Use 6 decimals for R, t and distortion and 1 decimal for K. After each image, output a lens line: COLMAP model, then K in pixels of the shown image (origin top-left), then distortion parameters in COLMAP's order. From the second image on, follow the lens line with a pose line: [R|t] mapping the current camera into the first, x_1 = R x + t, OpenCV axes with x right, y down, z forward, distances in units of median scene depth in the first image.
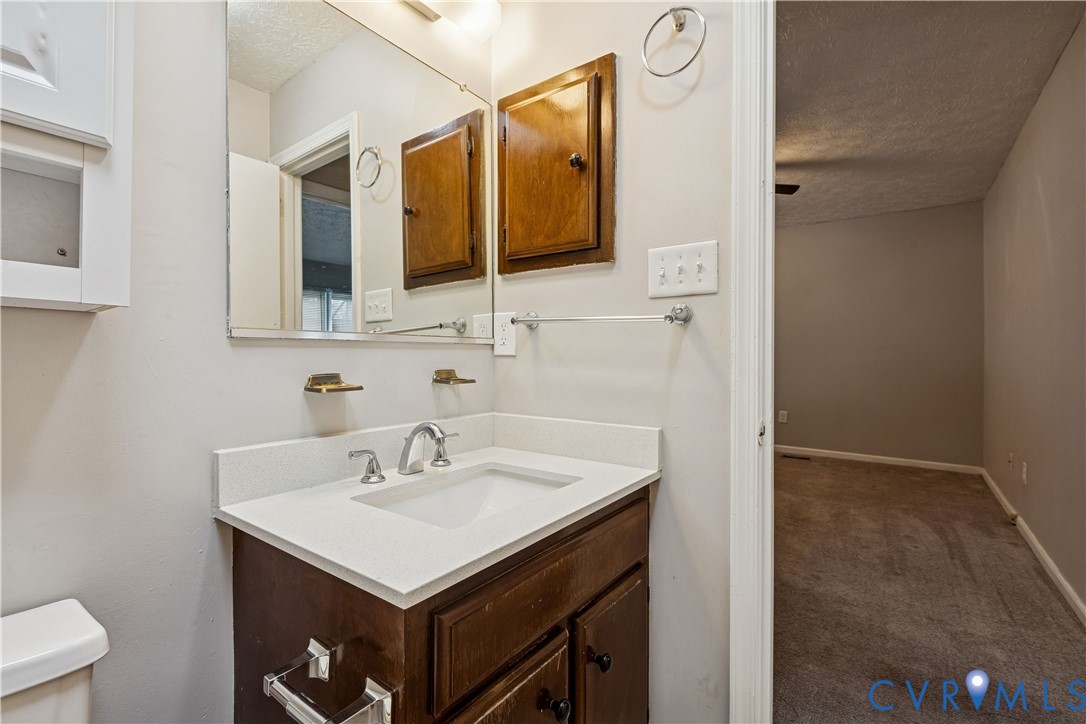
lens RADIAL K [[488.9, 0, 537.7], [0, 488.9, 361.0], [0, 0, 1]] dist [-0.002296, -0.000296]
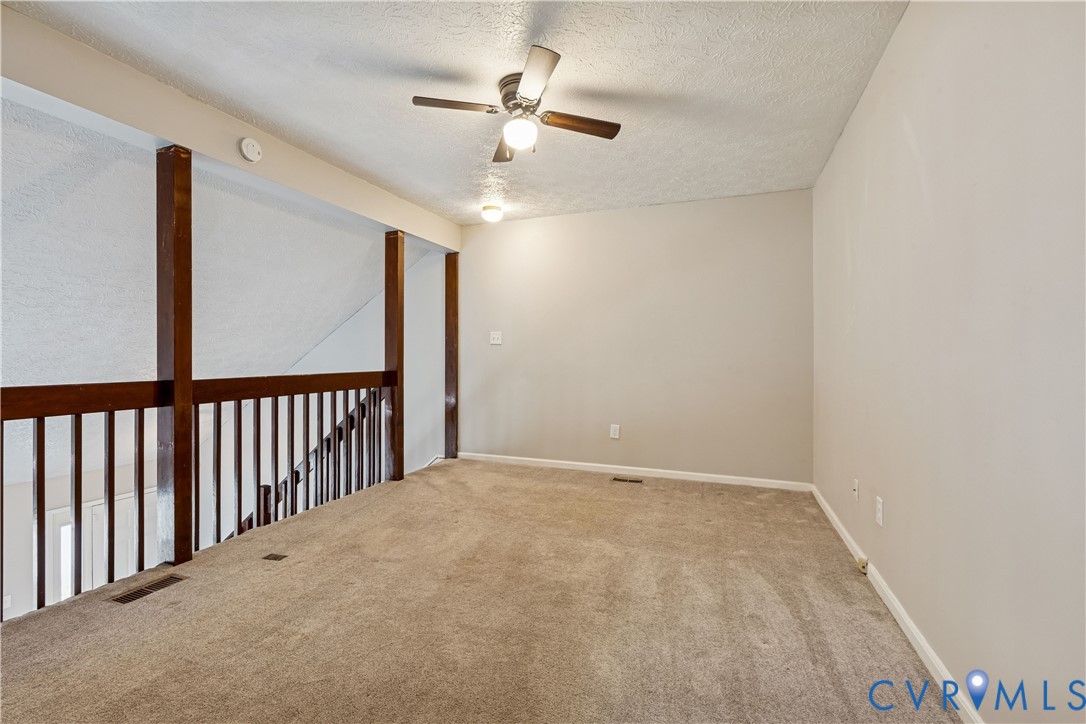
lens RADIAL K [[488.9, 0, 542.3], [0, 488.9, 362.4], [0, 0, 1]] dist [-0.002296, -0.000296]
pose [[0.960265, 0.000764, 0.279090, 0.240783], [0.000401, 0.999991, -0.004117, -0.004066], [-0.279090, 0.004066, 0.960256, 0.364380]]
